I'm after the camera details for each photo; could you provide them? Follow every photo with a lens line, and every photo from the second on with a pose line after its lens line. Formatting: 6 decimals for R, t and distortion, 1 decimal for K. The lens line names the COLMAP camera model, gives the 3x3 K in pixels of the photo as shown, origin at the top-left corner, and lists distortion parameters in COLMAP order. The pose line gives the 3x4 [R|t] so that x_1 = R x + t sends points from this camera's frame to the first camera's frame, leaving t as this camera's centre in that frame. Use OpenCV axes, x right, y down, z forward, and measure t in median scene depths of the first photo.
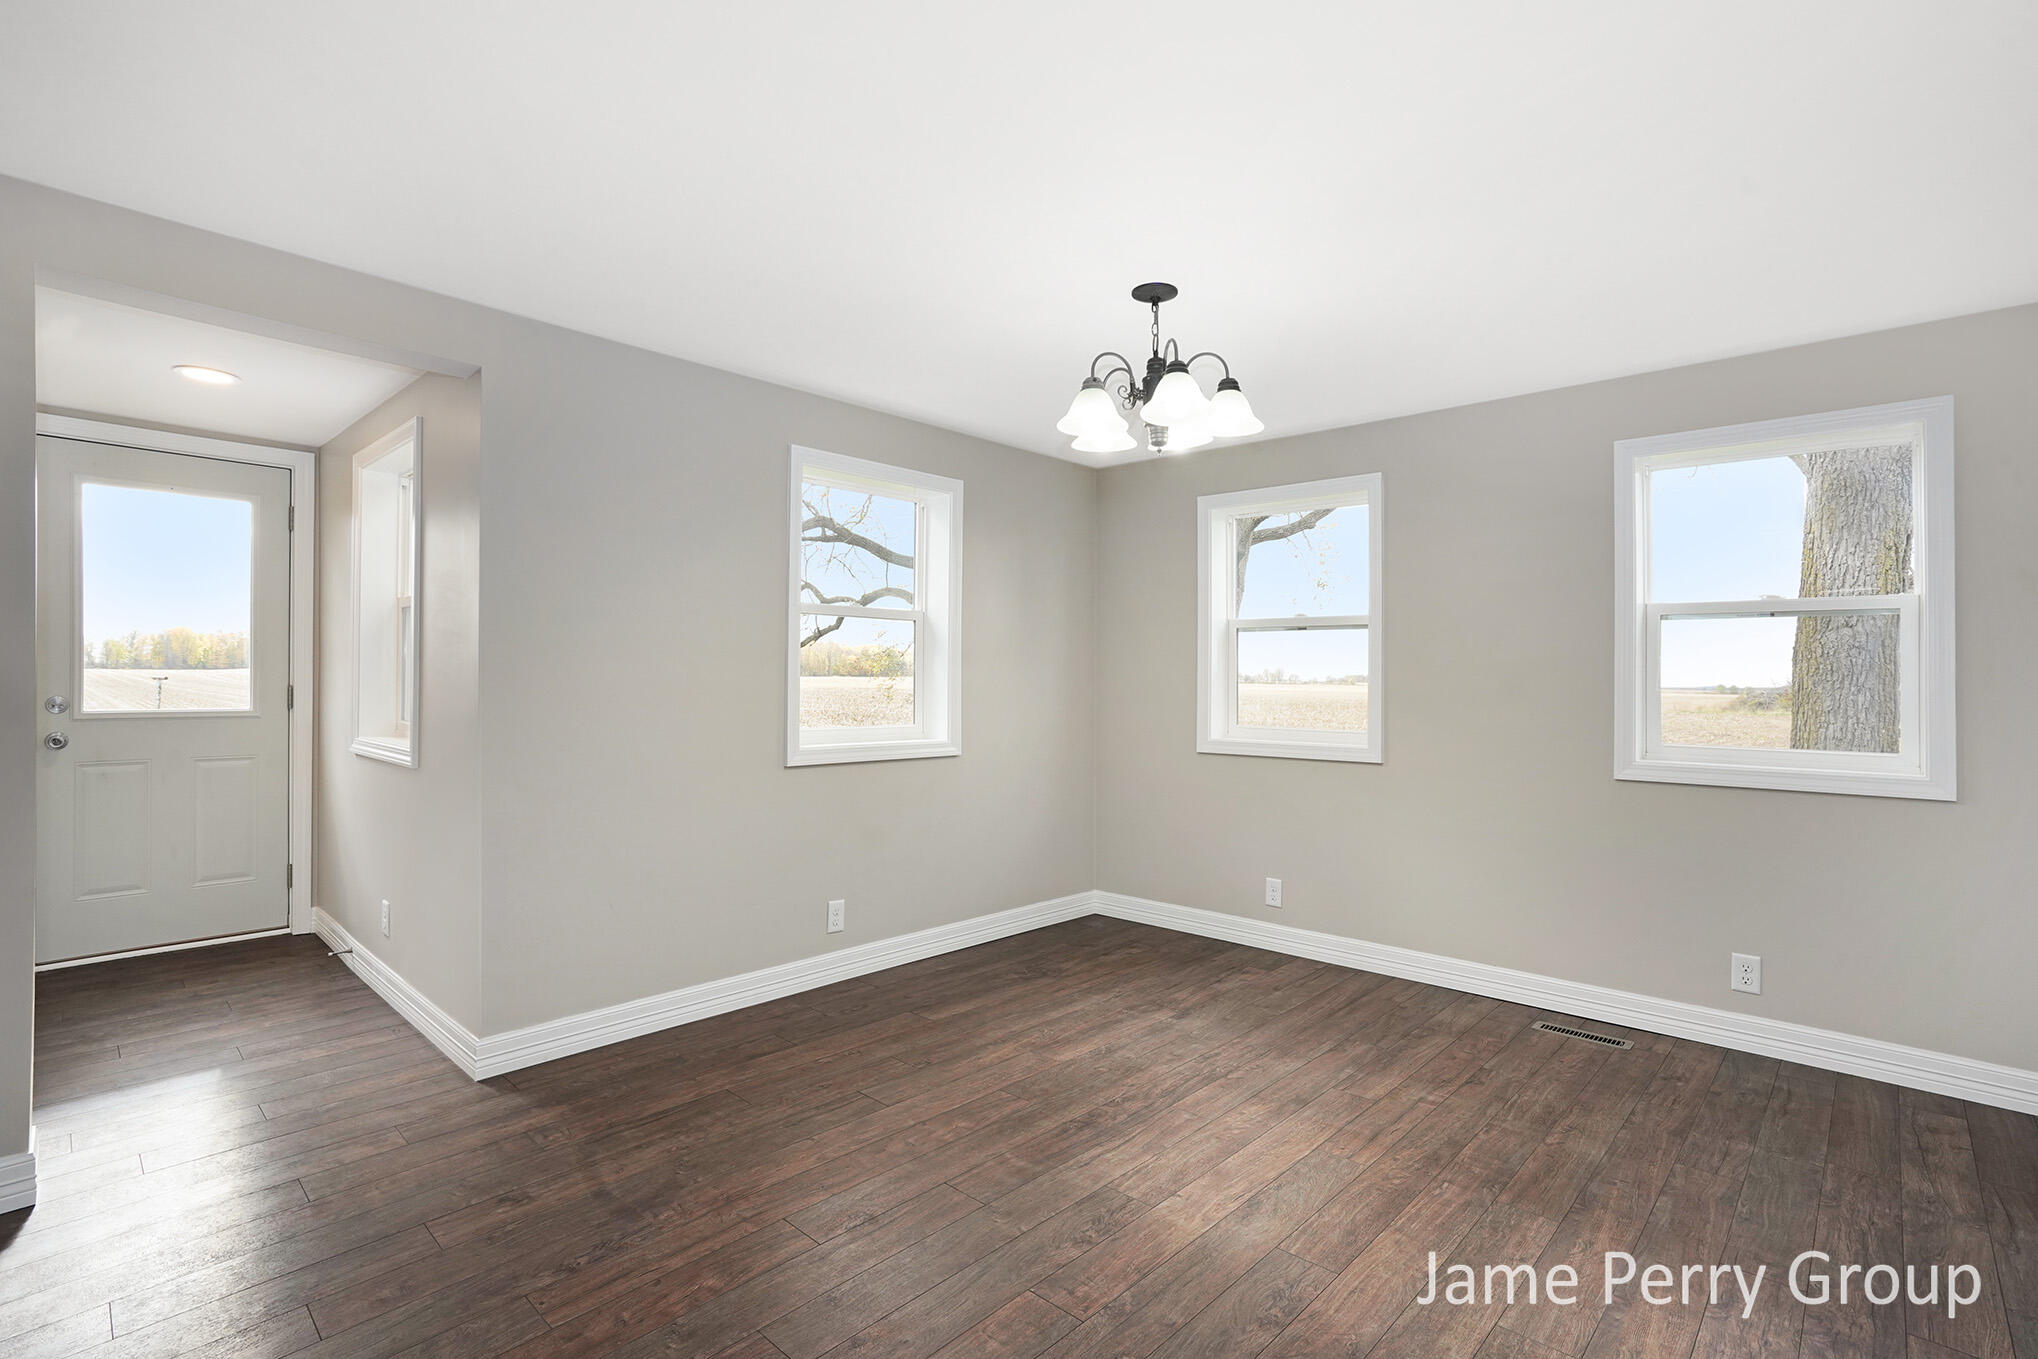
lens RADIAL K [[968.3, 0, 1019.0], [0, 968.3, 679.5], [0, 0, 1]] dist [-0.022897, 0.000537]
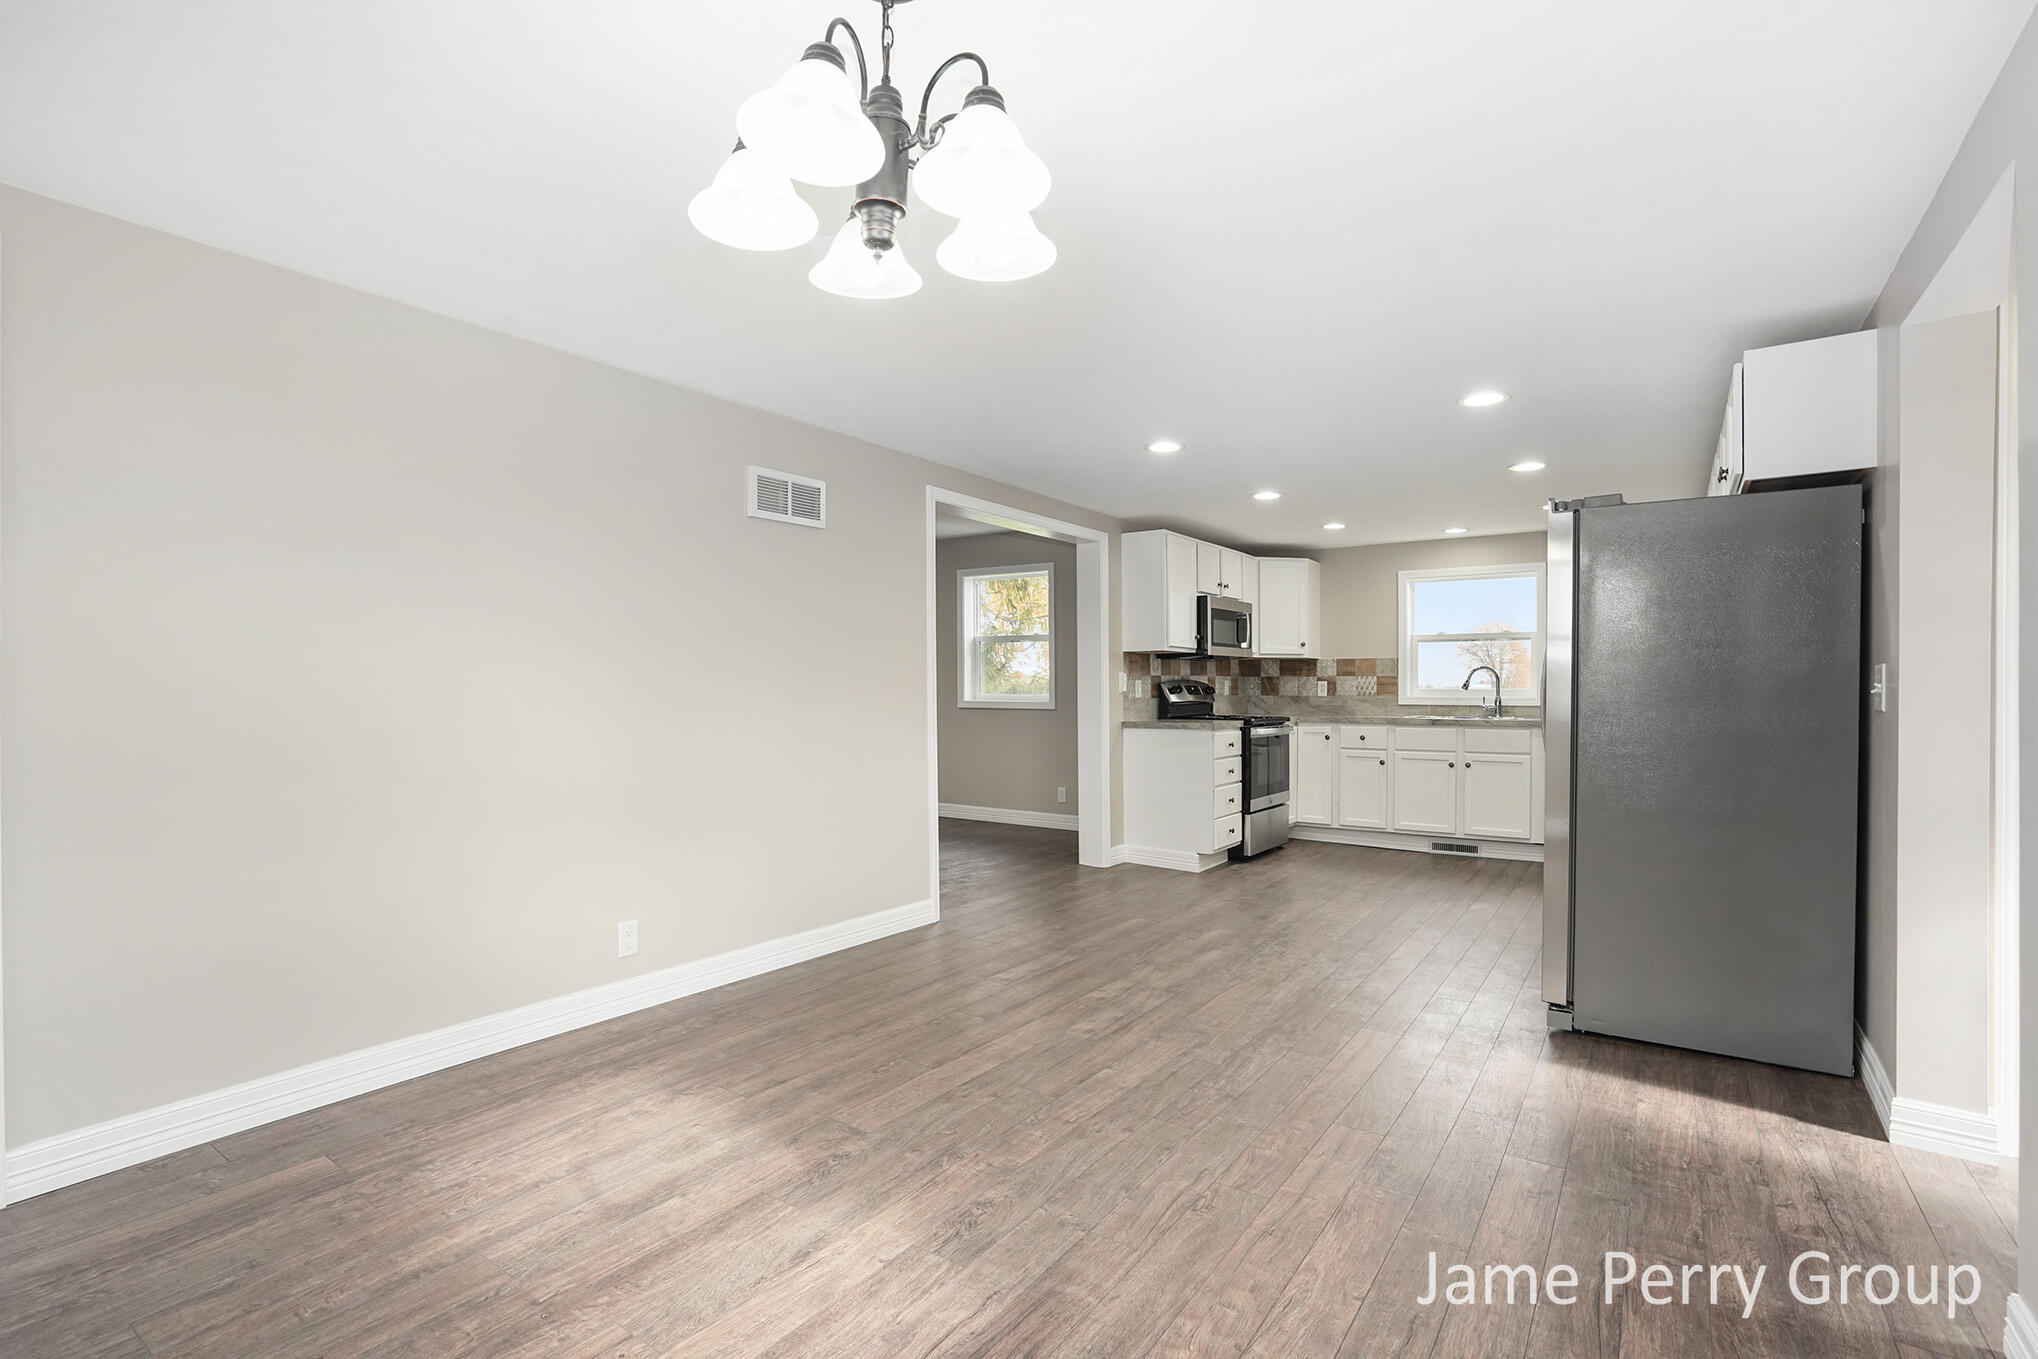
lens RADIAL K [[968.3, 0, 1019.0], [0, 968.3, 679.5], [0, 0, 1]] dist [-0.022897, 0.000537]
pose [[-0.987531, -0.018236, -0.156363, 0.189067], [-0.017302, 0.999823, -0.007331, 0.005340], [0.156469, -0.004534, -0.987672, 1.889463]]
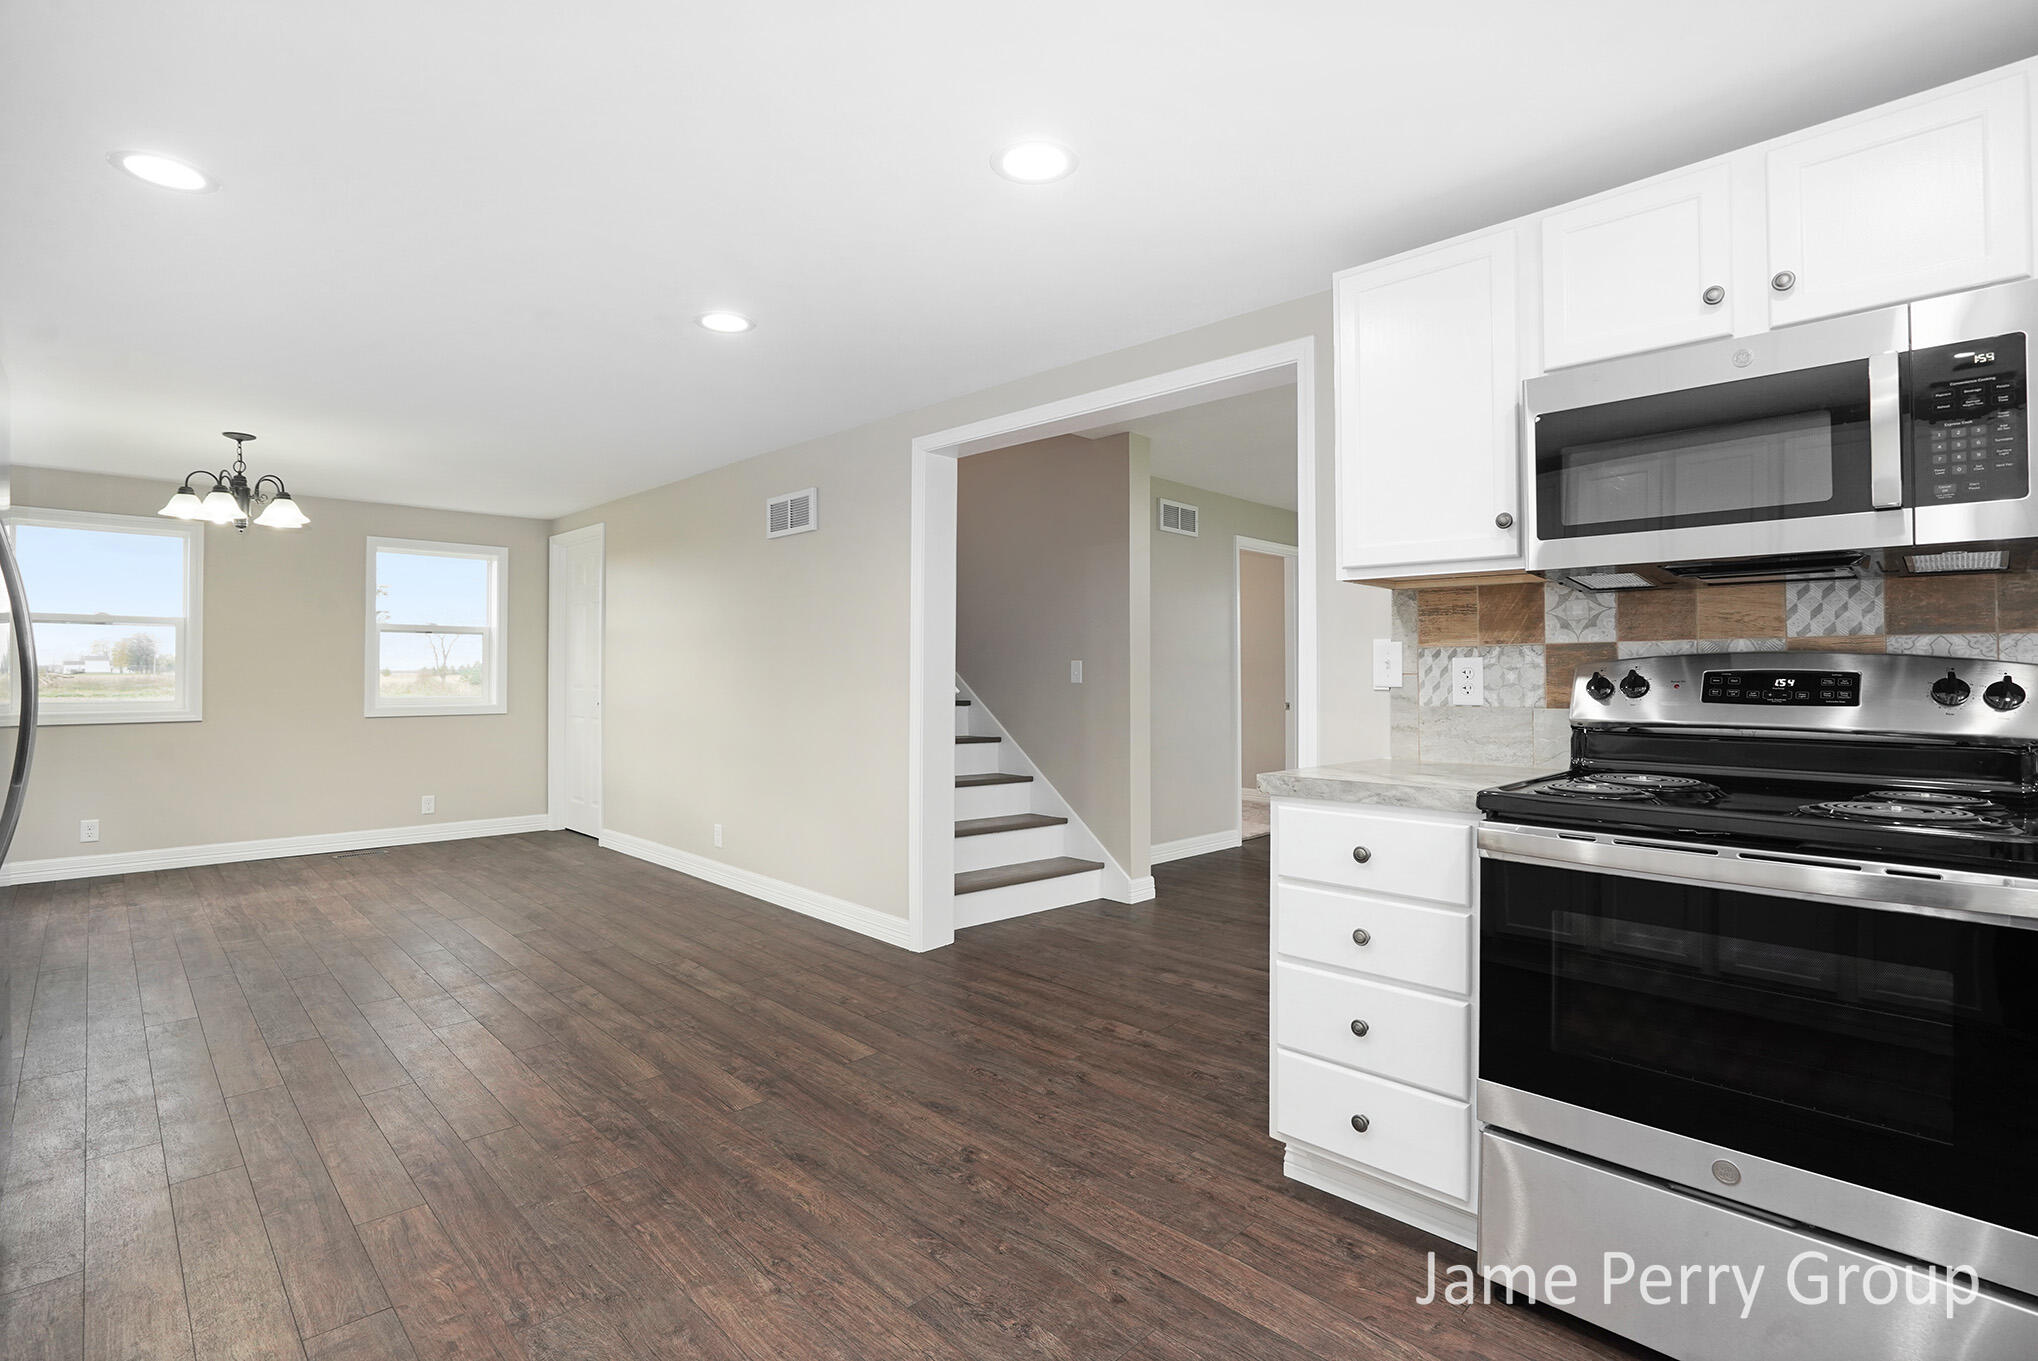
lens RADIAL K [[968.3, 0, 1019.0], [0, 968.3, 680.5], [0, 0, 1]] dist [-0.022897, 0.000537]
pose [[0.036879, -0.011341, 0.999255, -1.651232], [-0.012594, 0.999851, 0.011813, -0.000634], [-0.999240, -0.013021, 0.036731, -0.372377]]
